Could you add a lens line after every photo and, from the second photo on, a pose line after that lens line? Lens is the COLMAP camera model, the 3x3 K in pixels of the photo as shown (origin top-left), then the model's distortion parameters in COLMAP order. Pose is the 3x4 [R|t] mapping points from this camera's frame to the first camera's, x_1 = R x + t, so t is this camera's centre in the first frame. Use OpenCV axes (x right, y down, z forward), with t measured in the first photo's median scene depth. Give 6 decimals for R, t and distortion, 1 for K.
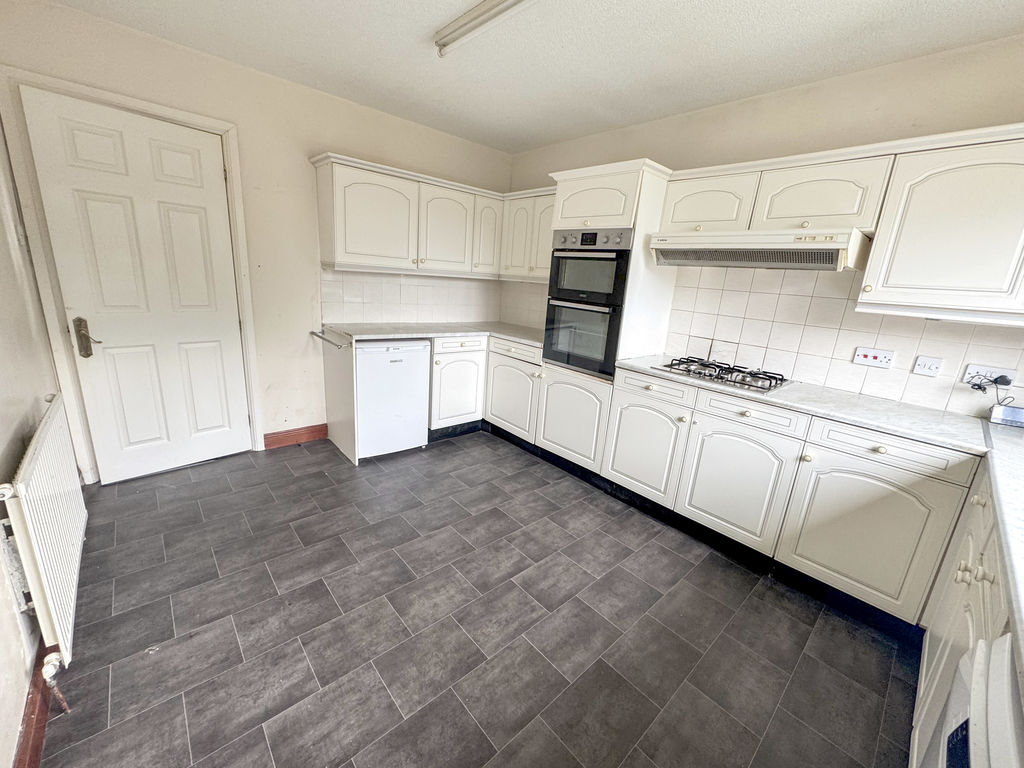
lens RADIAL K [[409.0, 0, 512.3], [0, 409.0, 385.7], [0, 0, 1]] dist [-0.000973, -0.000439]
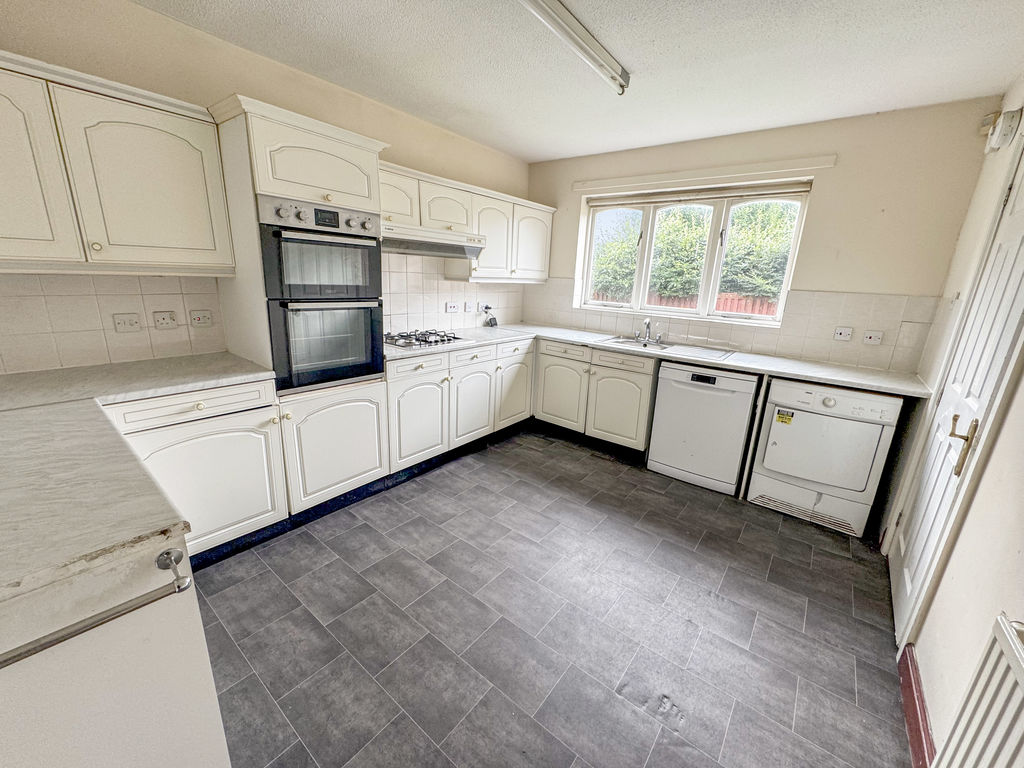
lens RADIAL K [[409.0, 0, 511.8], [0, 409.0, 383.9], [0, 0, 1]] dist [-0.000973, -0.000439]
pose [[-0.162088, -0.333122, 0.928847, -0.713282], [0.201910, 0.910183, 0.361662, -0.288398], [-0.965898, 0.246165, -0.080269, 0.817217]]
